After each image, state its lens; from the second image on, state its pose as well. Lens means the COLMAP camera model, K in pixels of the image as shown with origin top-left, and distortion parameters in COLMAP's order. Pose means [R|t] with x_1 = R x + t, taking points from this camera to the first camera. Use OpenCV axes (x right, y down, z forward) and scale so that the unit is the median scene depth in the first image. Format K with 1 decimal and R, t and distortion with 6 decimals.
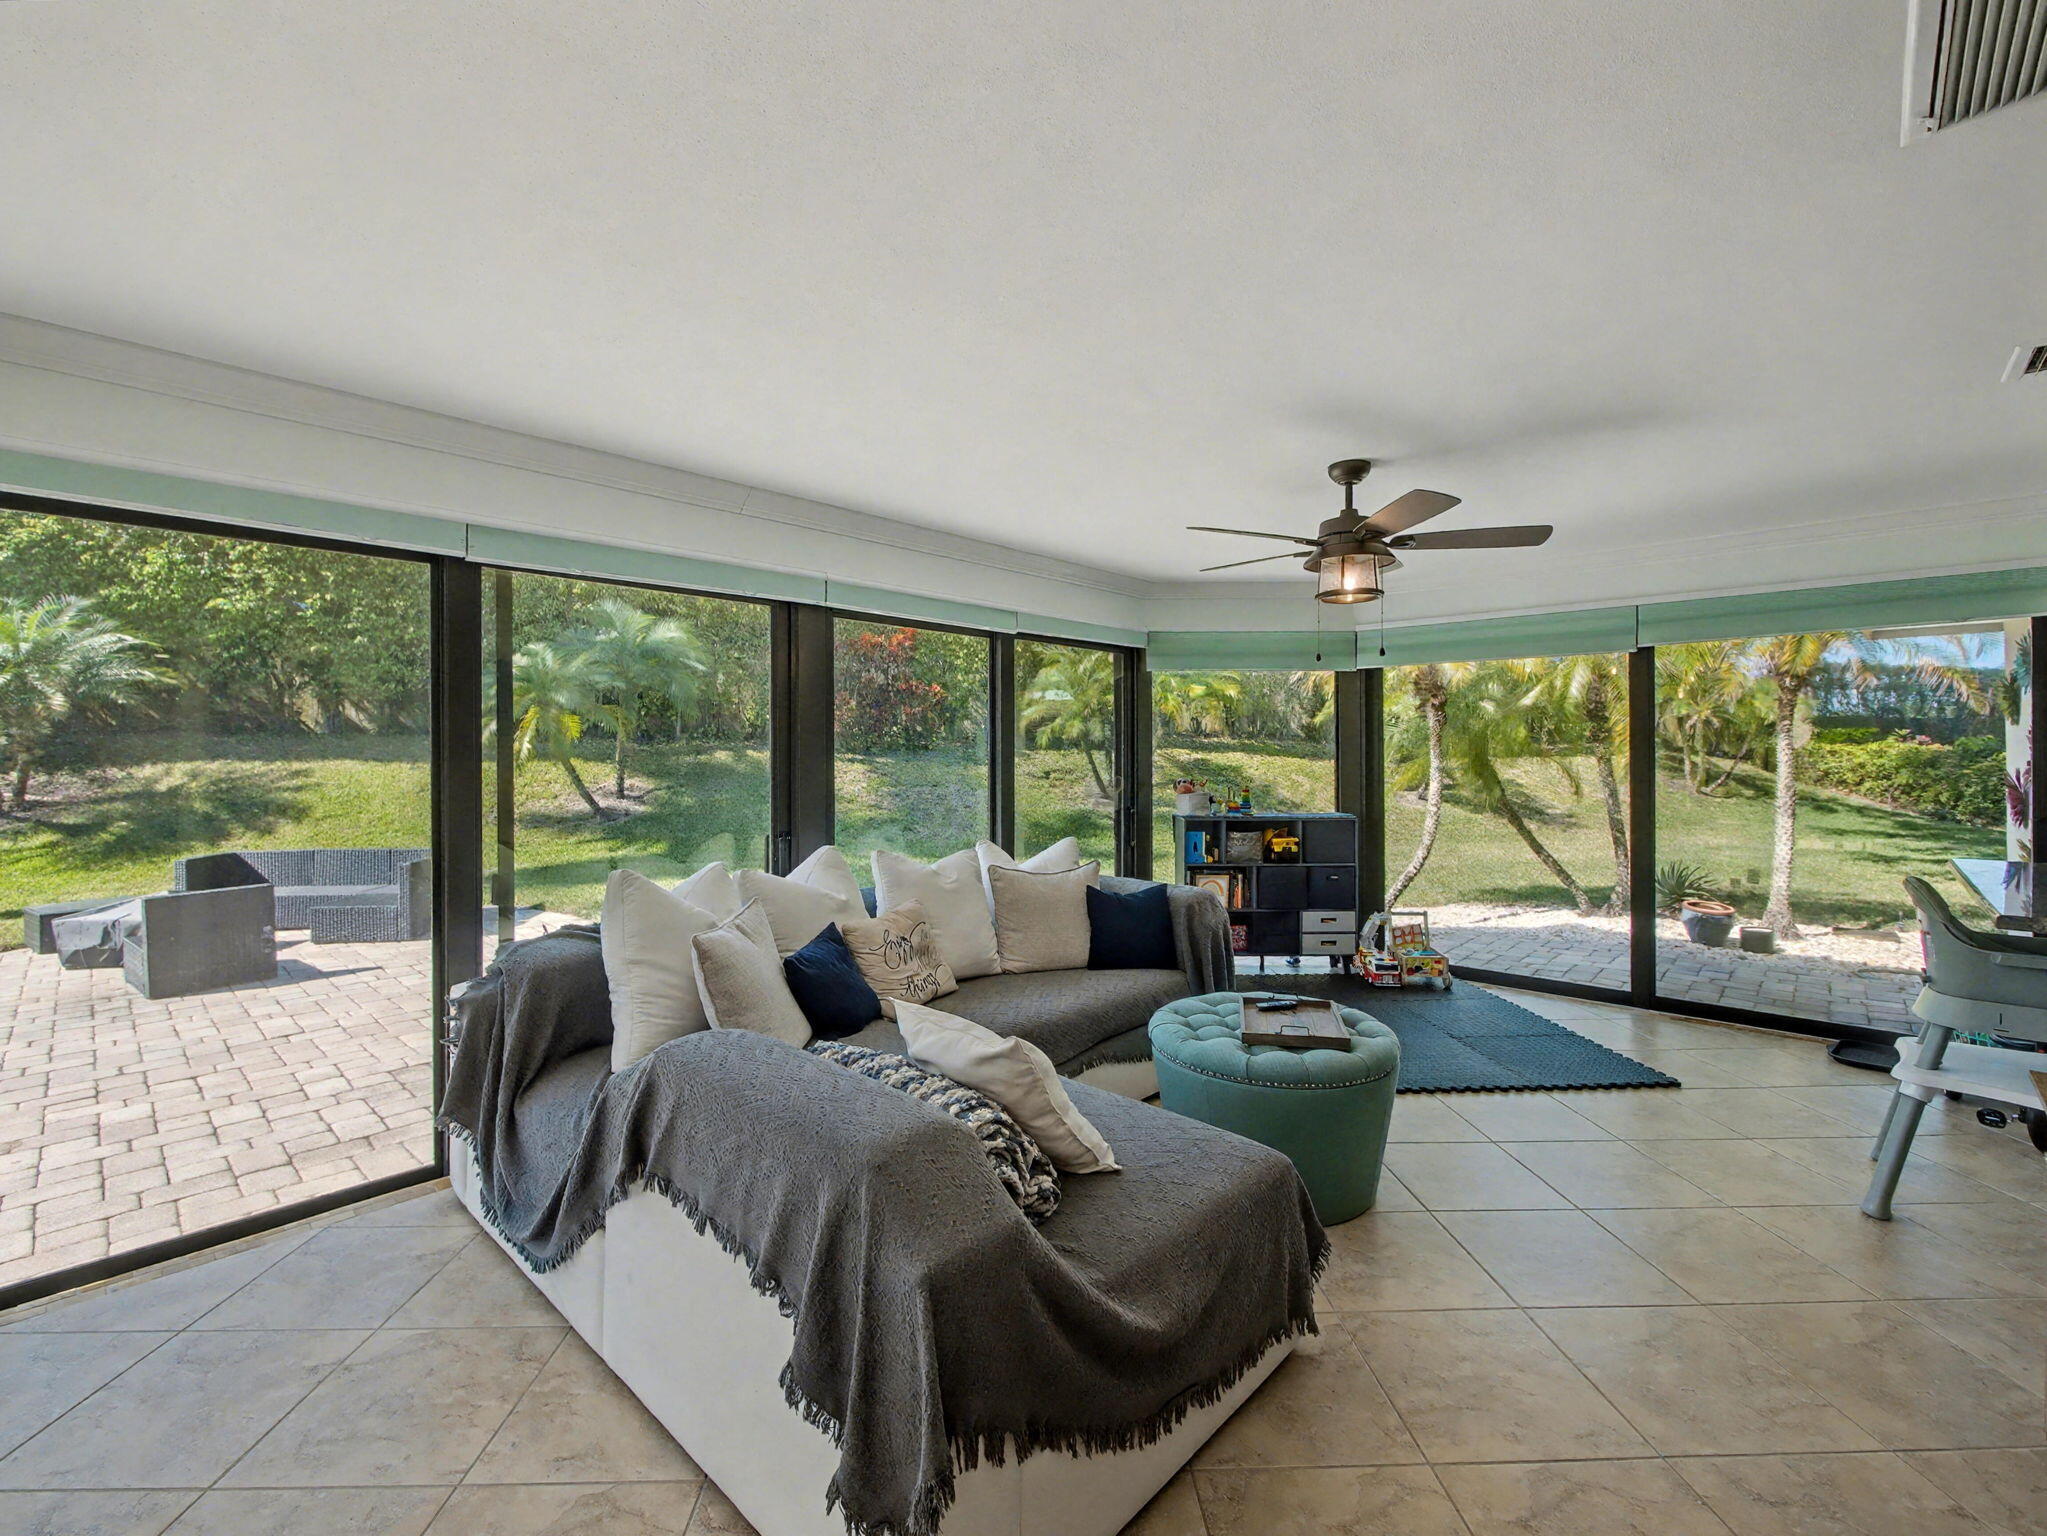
lens RADIAL K [[891.3, 0, 1008.1], [0, 891.3, 751.9], [0, 0, 1]] dist [0.000306, 0.000042]
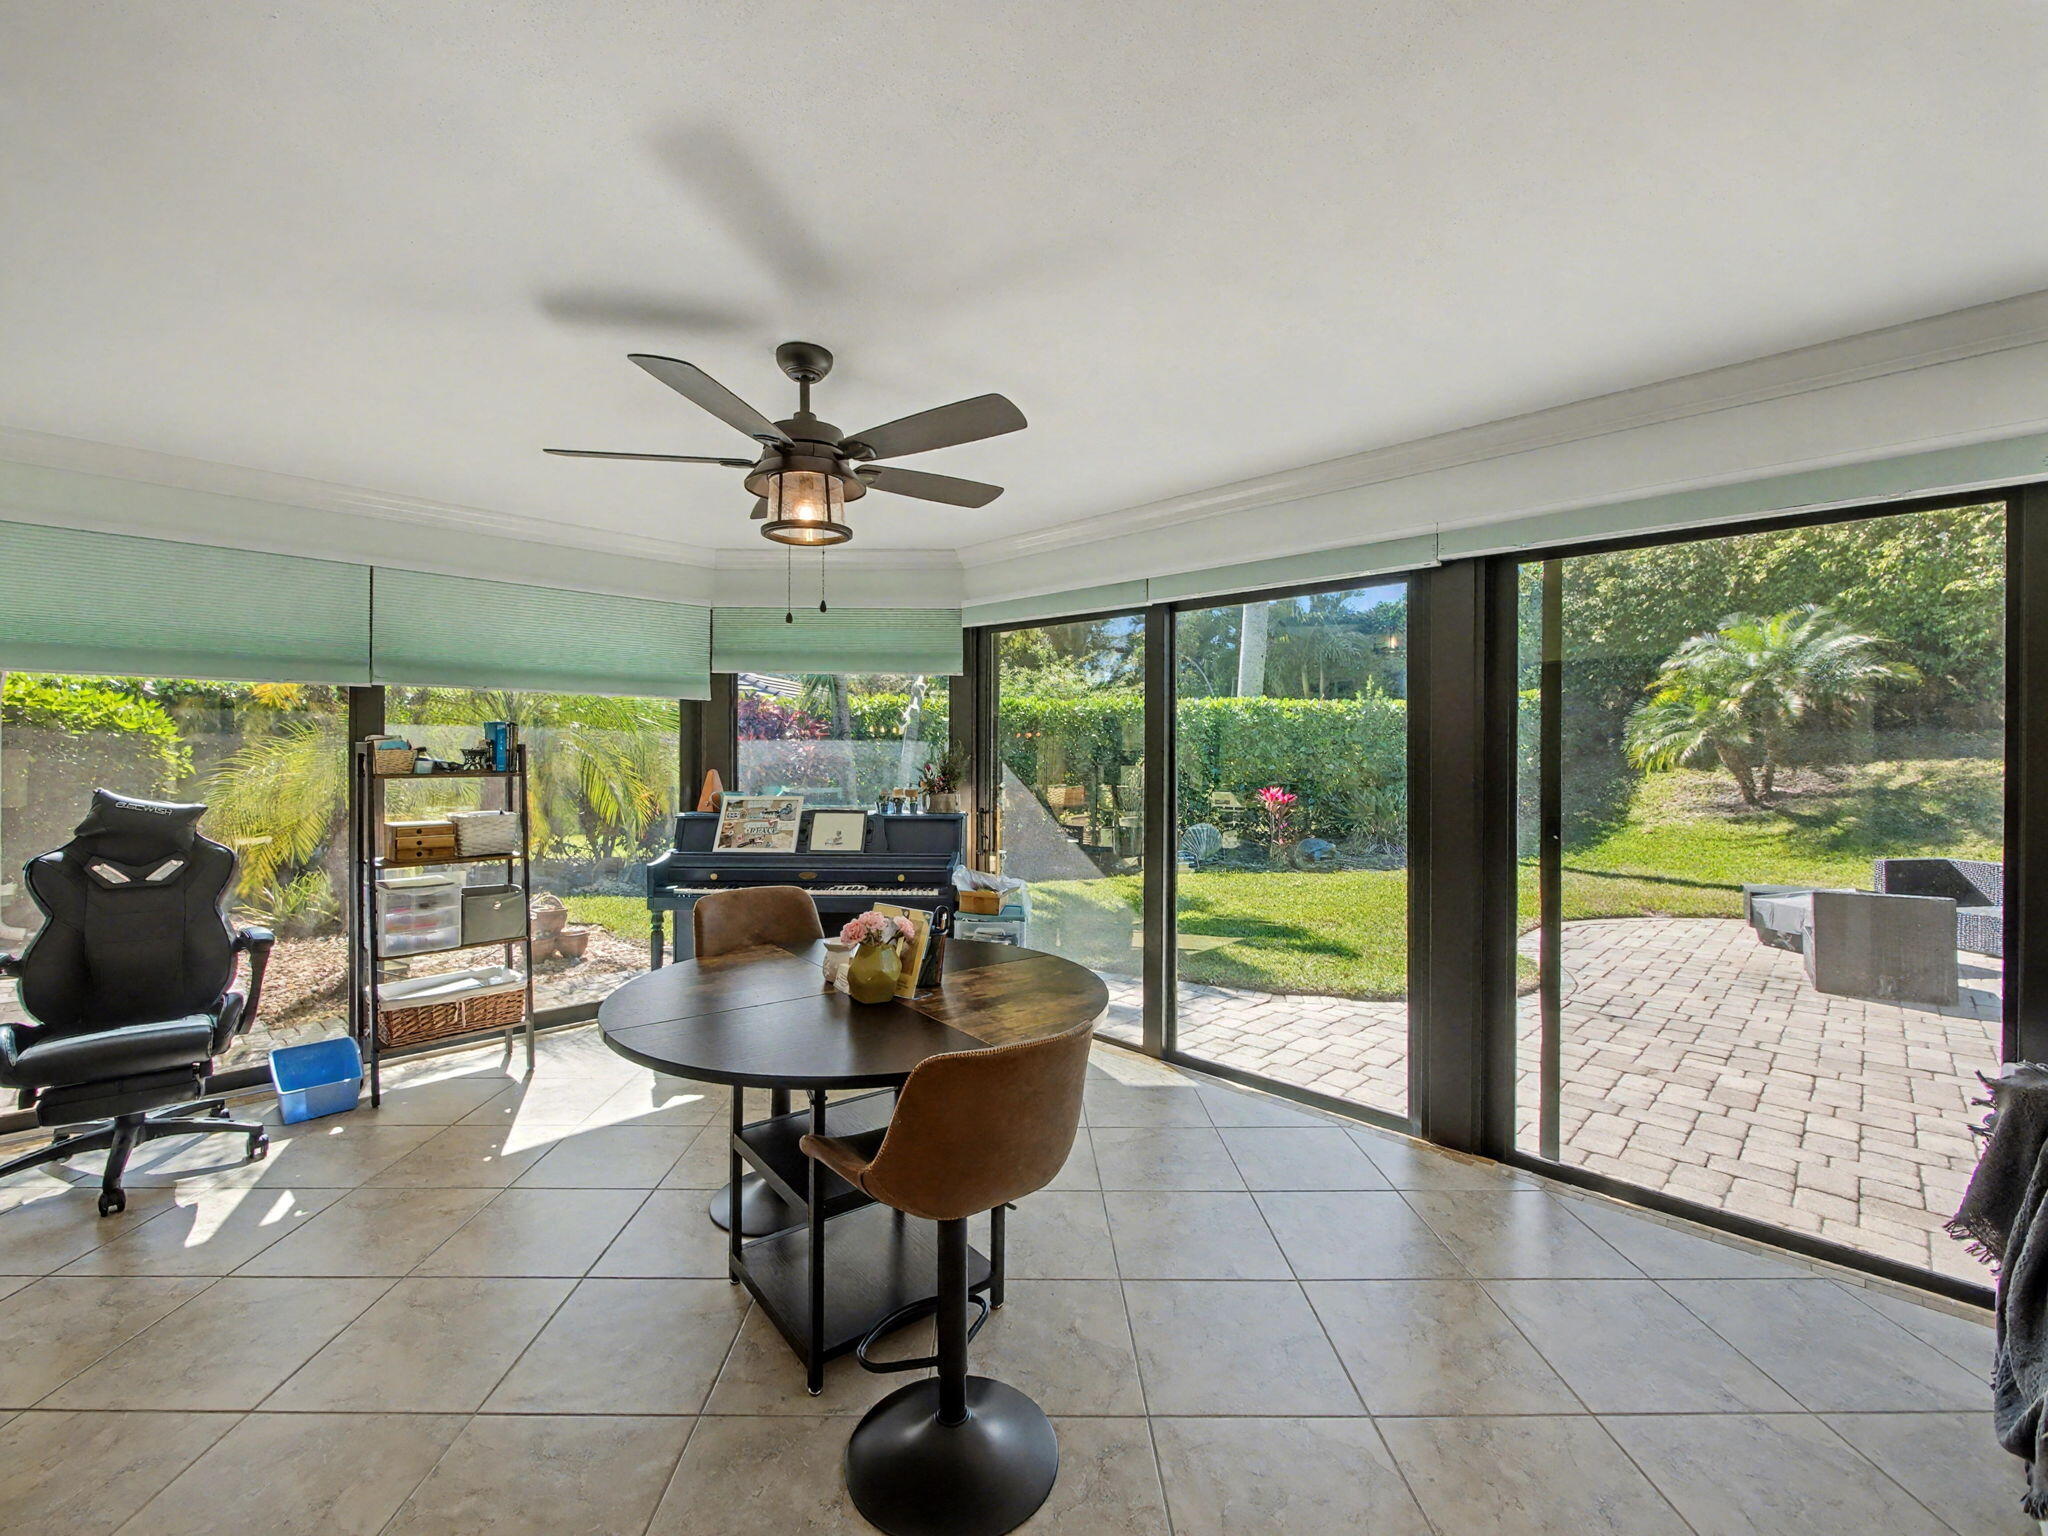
lens RADIAL K [[891.7, 0, 1012.8], [0, 891.7, 756.3], [0, 0, 1]] dist [0.000306, 0.000042]
pose [[-0.000078, 0.011421, -0.999935, 0.026059], [-0.003416, 0.999929, 0.011421, 0.000204], [0.999994, 0.003417, -0.000039, 0.036866]]
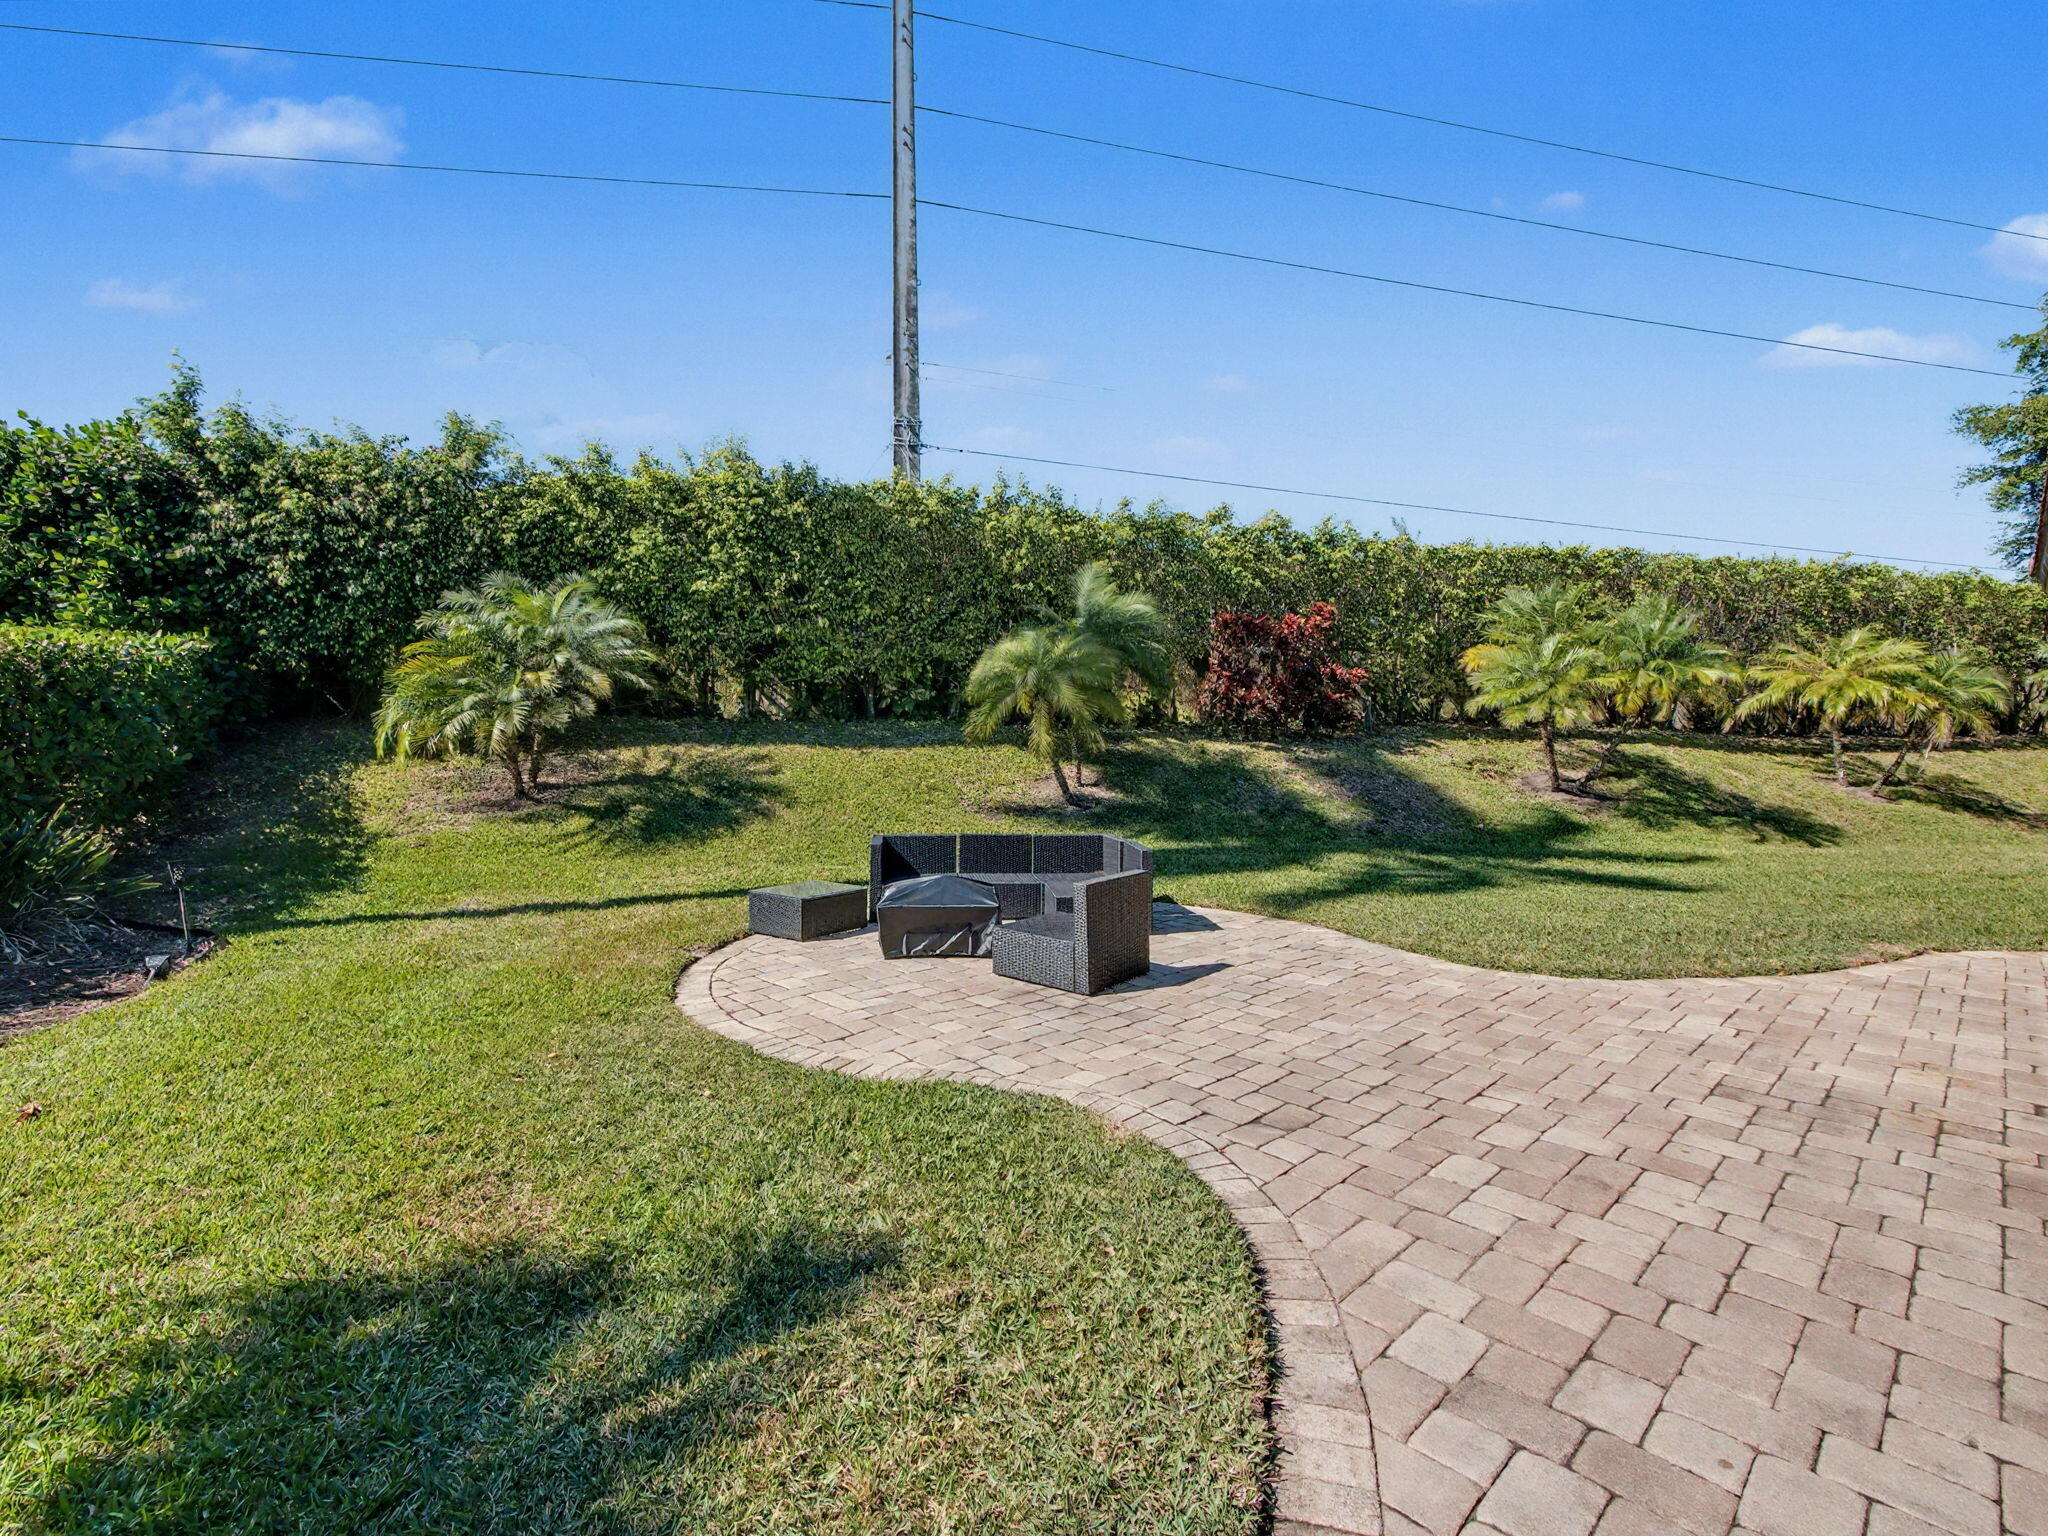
lens RADIAL K [[891.7, 0, 1020.8], [0, 891.7, 763.7], [0, 0, 1]] dist [0.000306, 0.000042]
pose [[0.996582, 0.001848, -0.082592, -0.462195], [-0.001251, 0.999973, 0.007279, 0.024553], [0.082603, -0.007151, 0.996557, 0.049491]]
